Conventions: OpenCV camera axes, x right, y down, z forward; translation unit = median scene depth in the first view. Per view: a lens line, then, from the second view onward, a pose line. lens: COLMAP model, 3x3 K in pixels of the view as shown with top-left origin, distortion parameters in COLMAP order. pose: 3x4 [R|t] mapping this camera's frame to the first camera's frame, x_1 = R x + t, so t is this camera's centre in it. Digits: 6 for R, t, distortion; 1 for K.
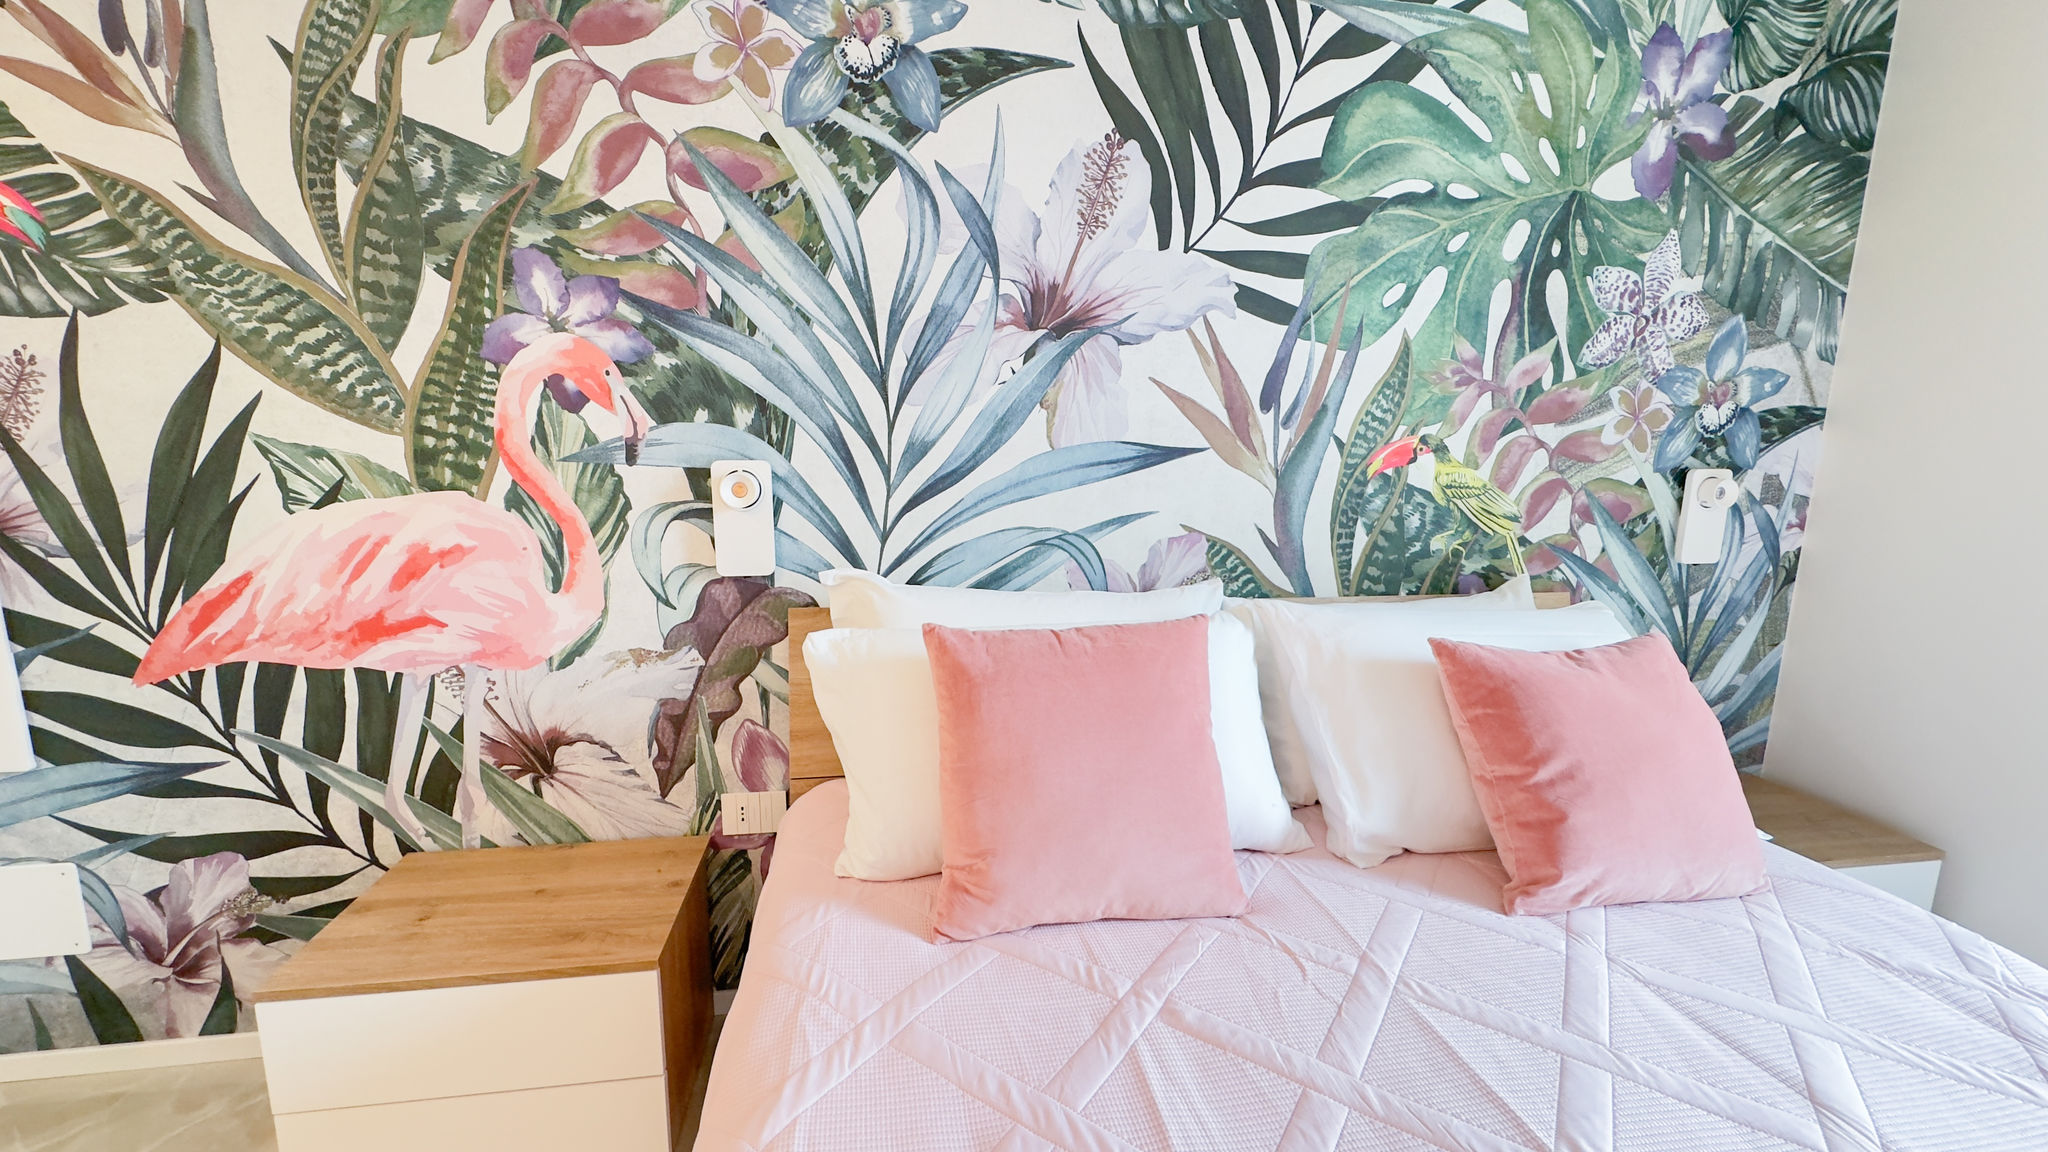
lens RADIAL K [[815.3, 0, 1019.4], [0, 815.3, 572.9], [0, 0, 1]] dist [-0.002096, 0.000400]
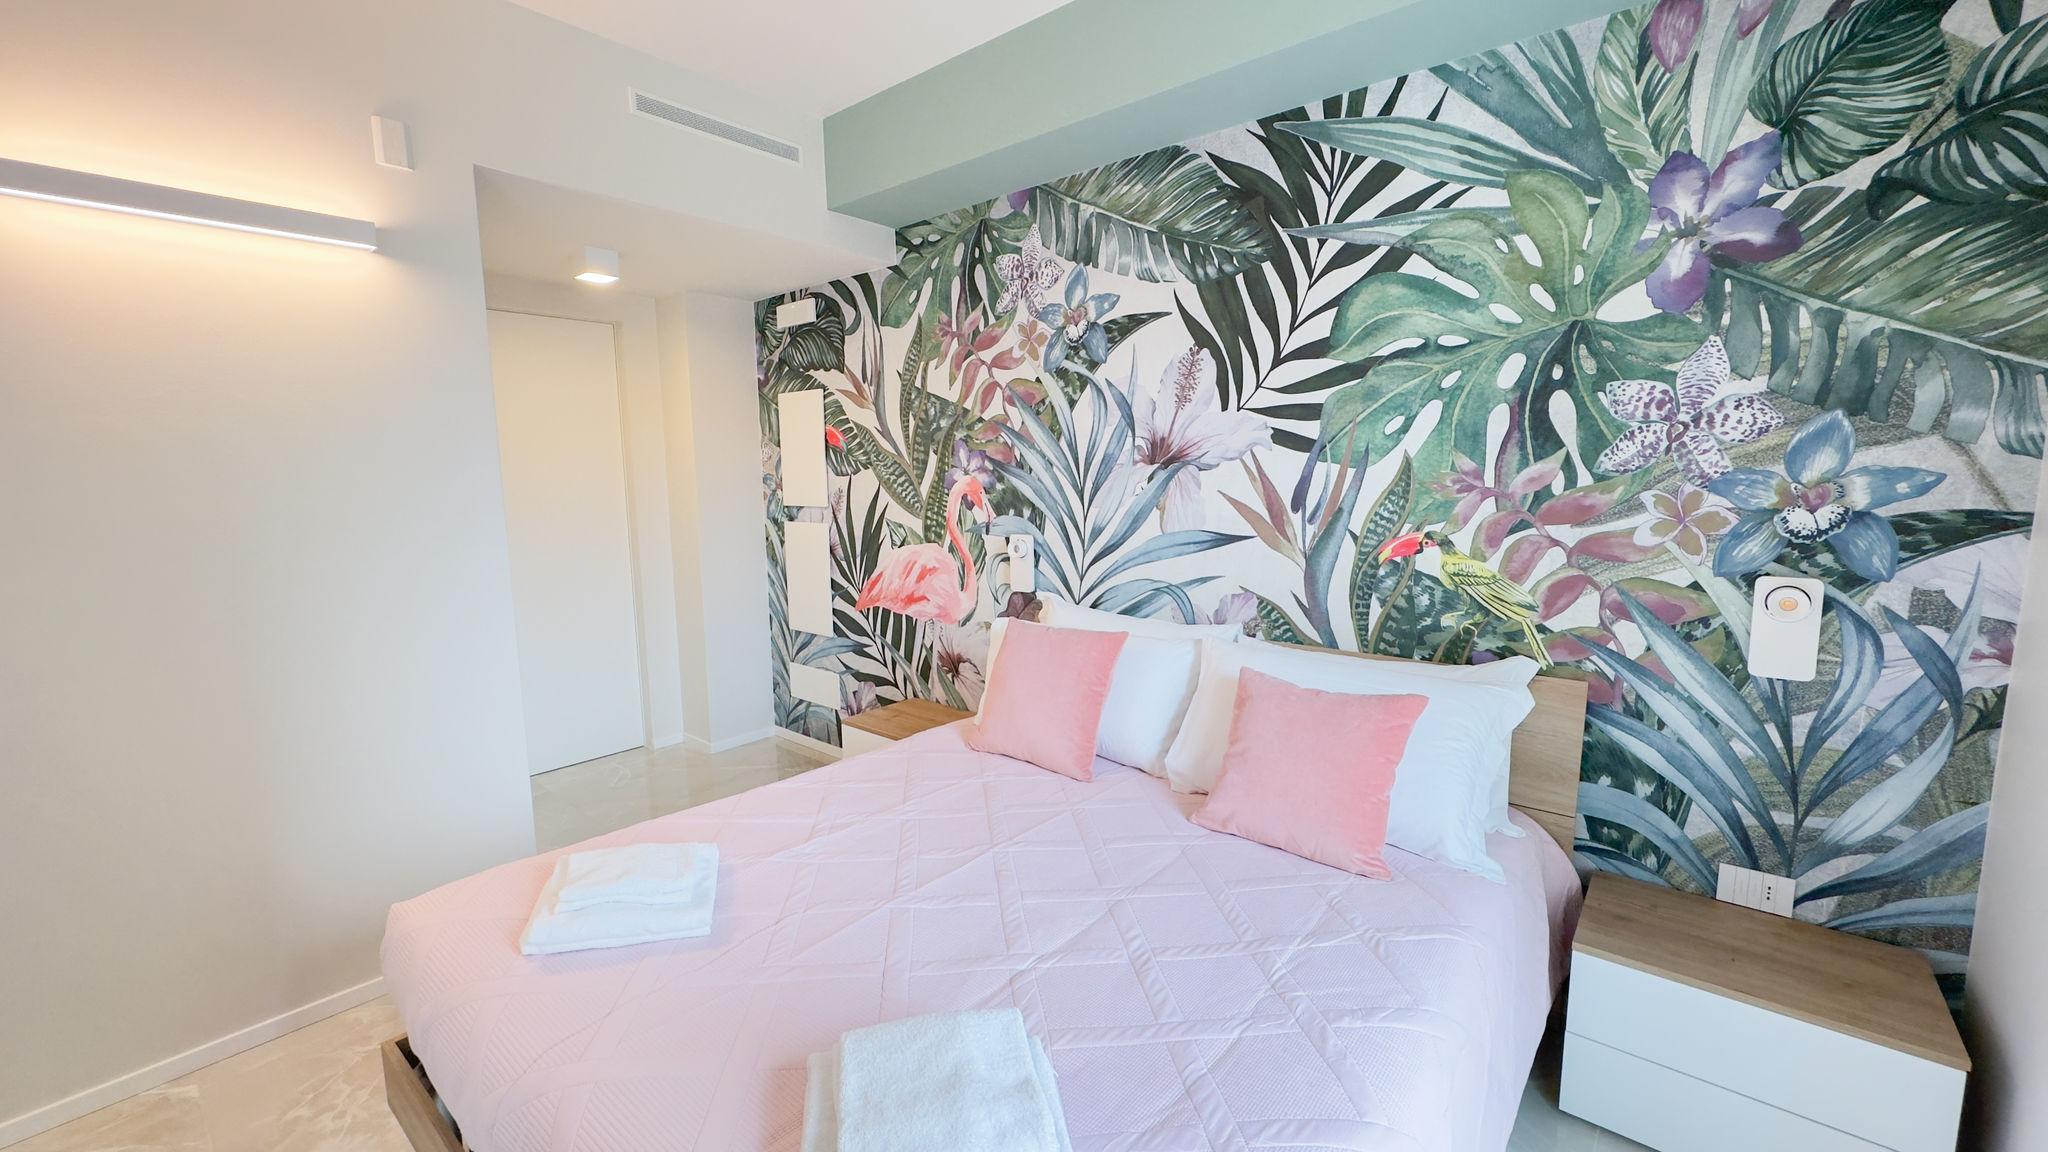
lens RADIAL K [[815.3, 0, 1019.7], [0, 815.3, 572.2], [0, 0, 1]] dist [-0.002096, 0.000400]
pose [[0.647390, 0.073422, -0.758614, 1.154916], [-0.107361, 0.994209, 0.004604, -0.051587], [0.754559, 0.078465, 0.651524, -0.306163]]
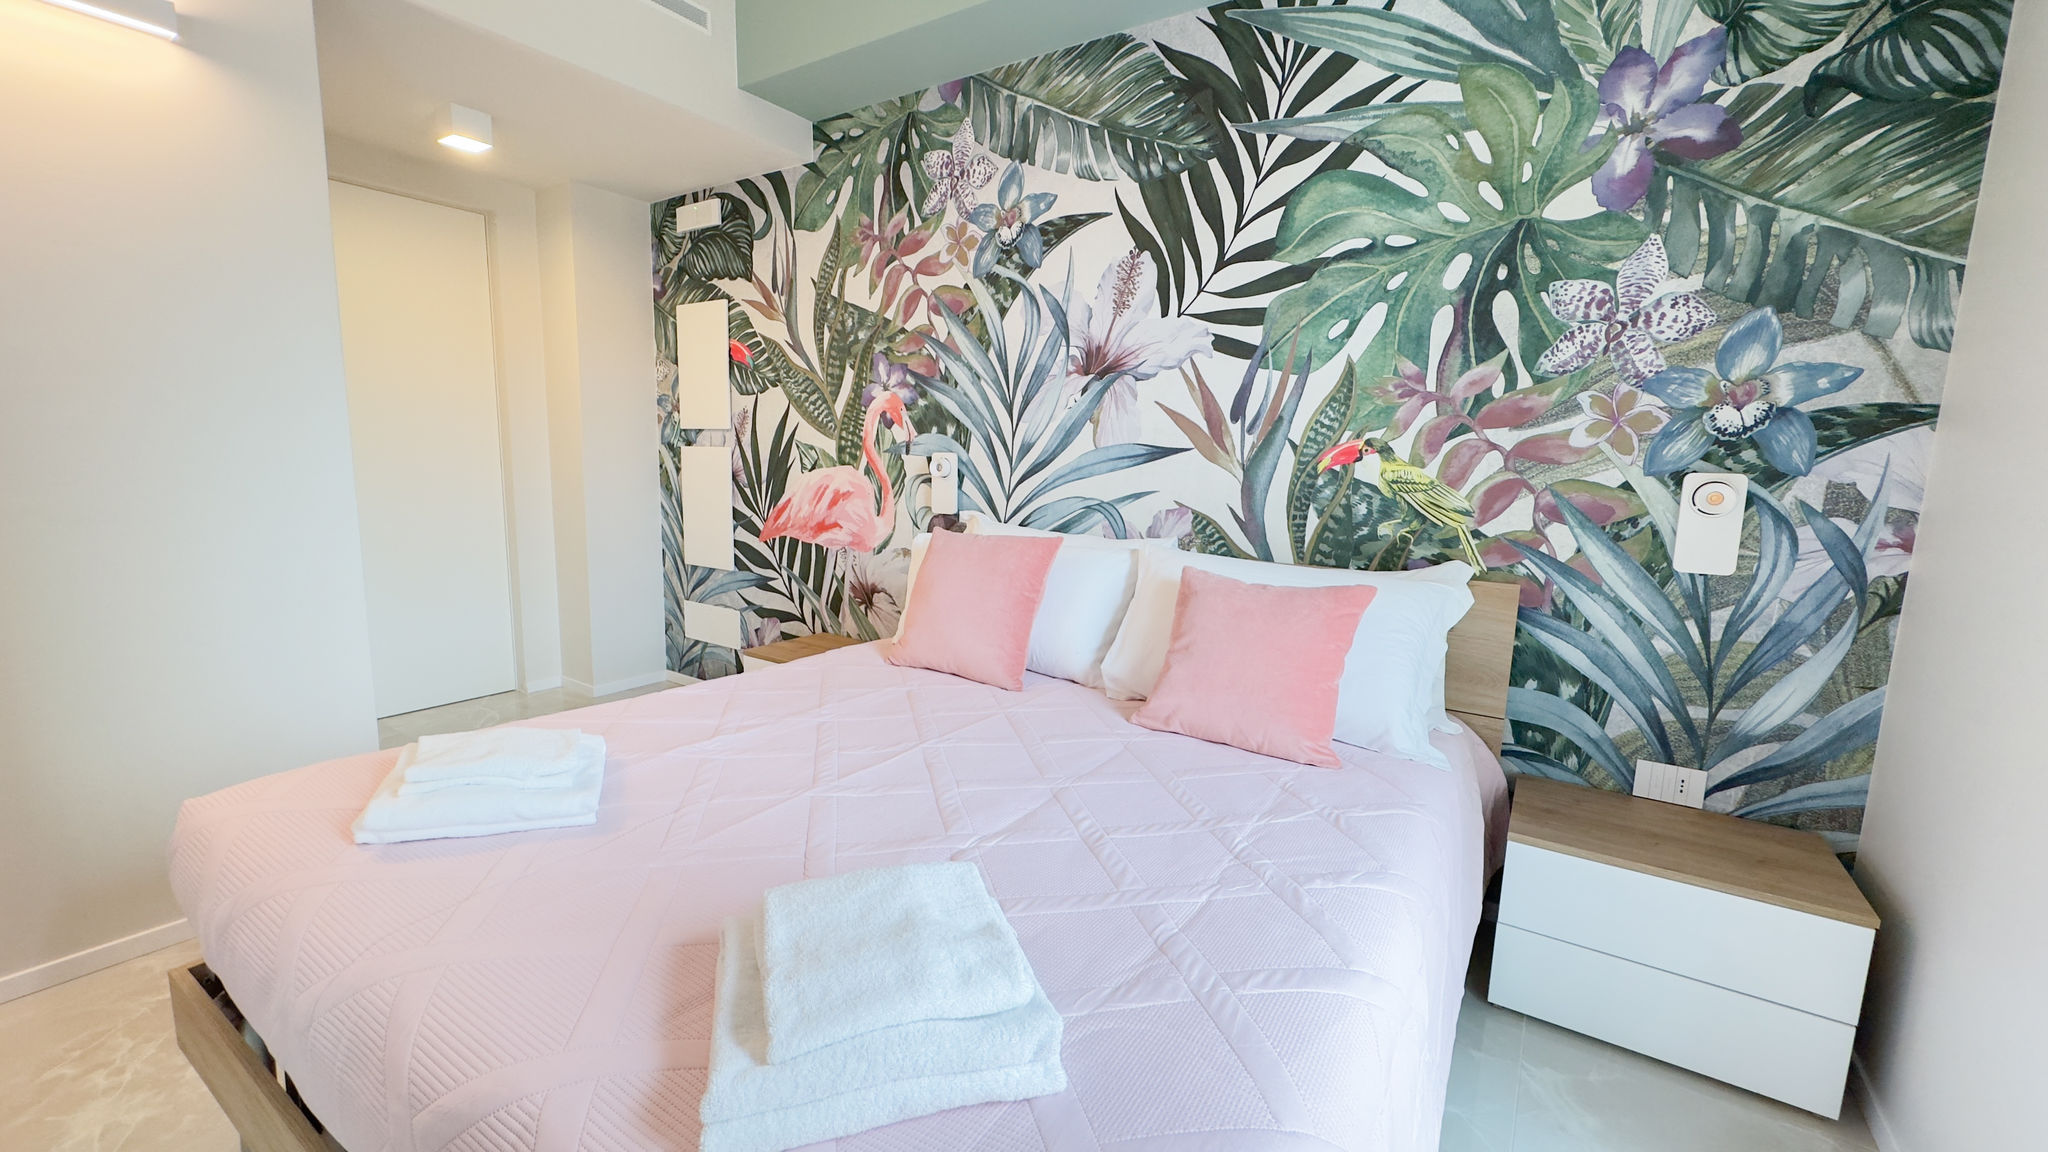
lens RADIAL K [[815.3, 0, 1020.7], [0, 815.3, 571.3], [0, 0, 1]] dist [-0.002096, 0.000400]
pose [[0.732278, 0.101225, -0.673441, 1.063480], [-0.130168, 0.991464, 0.007486, 0.096690], [0.668450, 0.082179, 0.739203, -0.263034]]
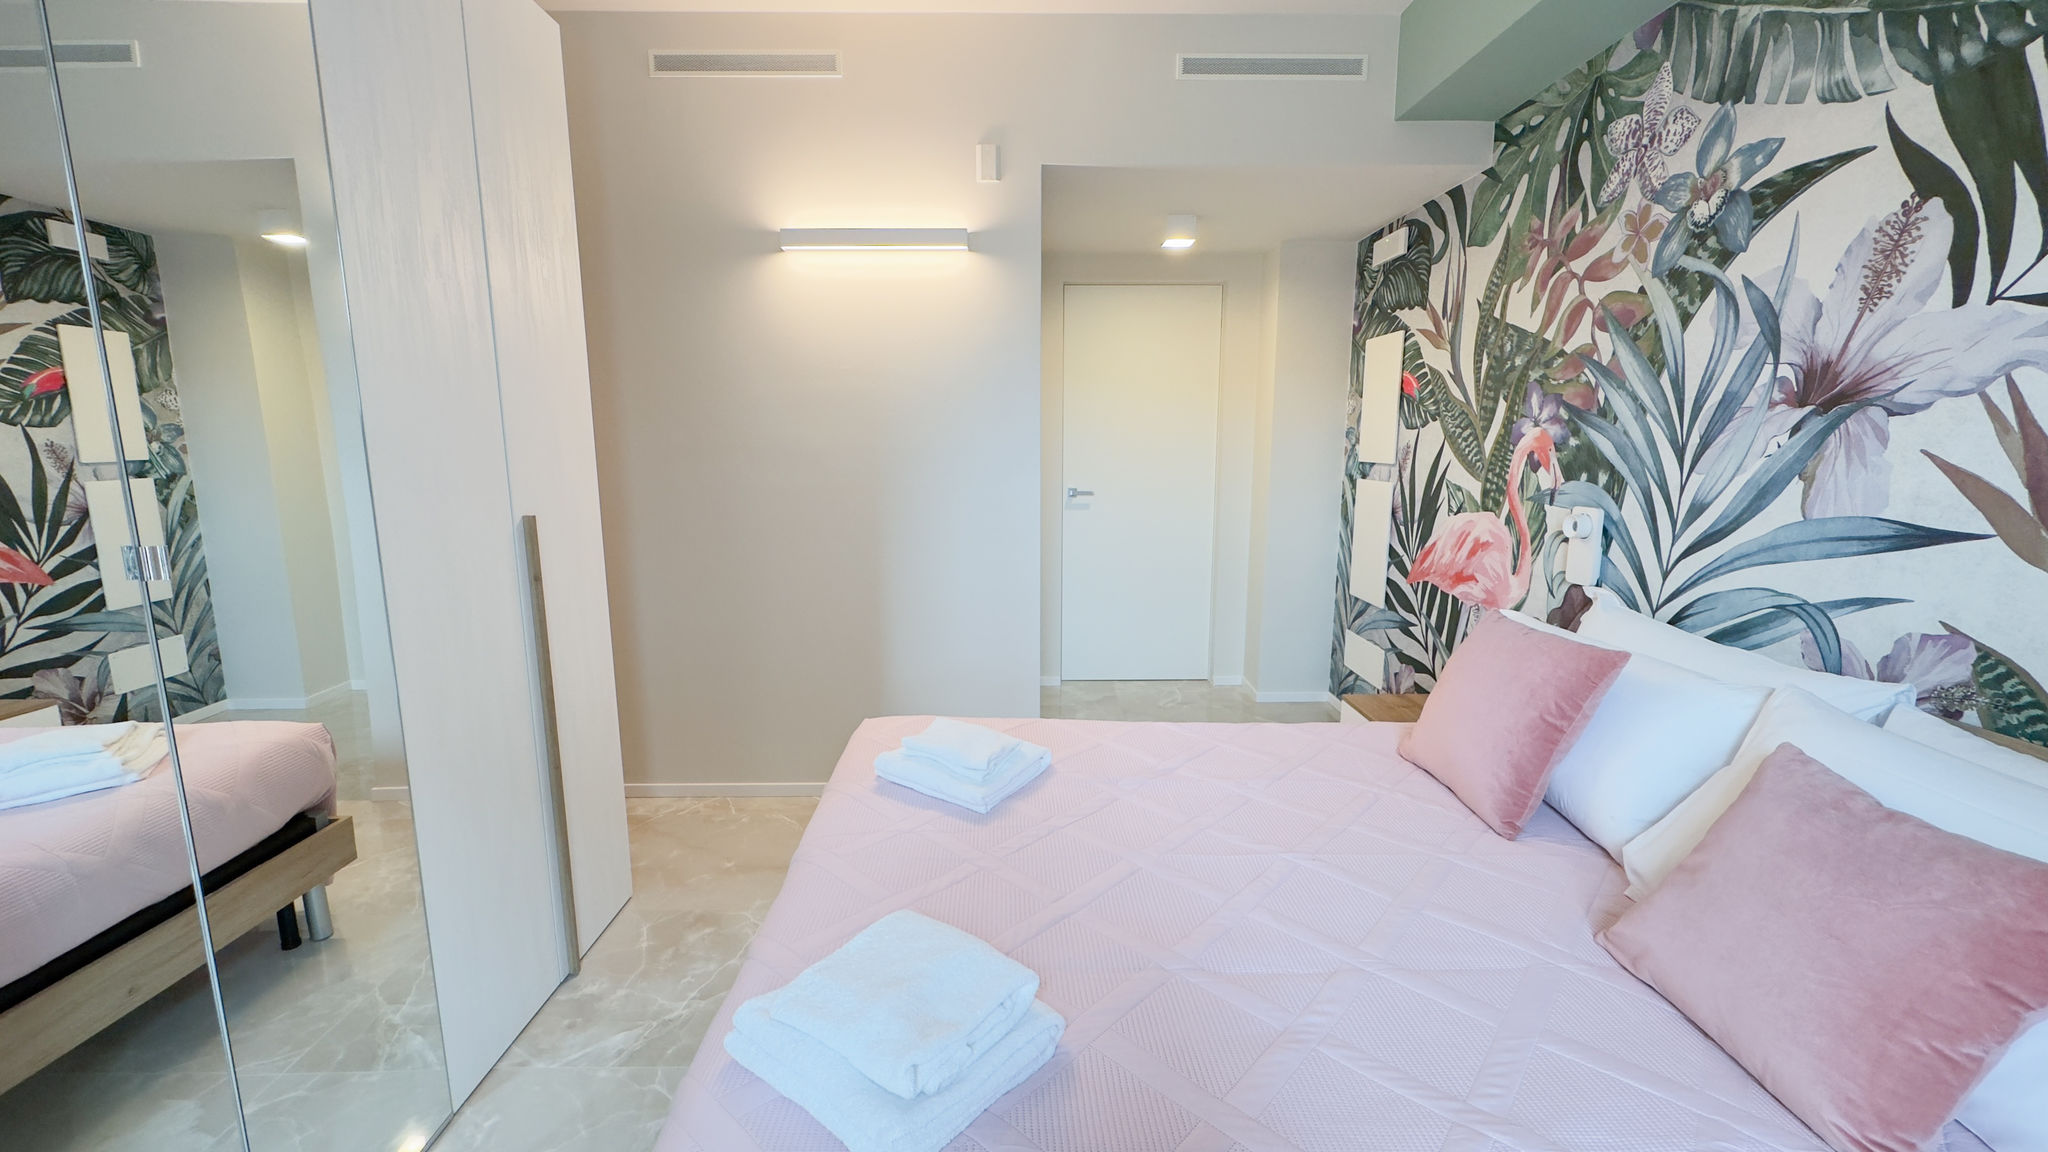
lens RADIAL K [[815.3, 0, 1020.4], [0, 815.3, 572.4], [0, 0, 1]] dist [-0.002096, 0.000400]
pose [[-0.148485, 0.148845, -0.977649, 1.243200], [-0.169618, 0.970124, 0.173461, -0.100404], [0.974260, 0.191583, -0.118802, 0.176047]]
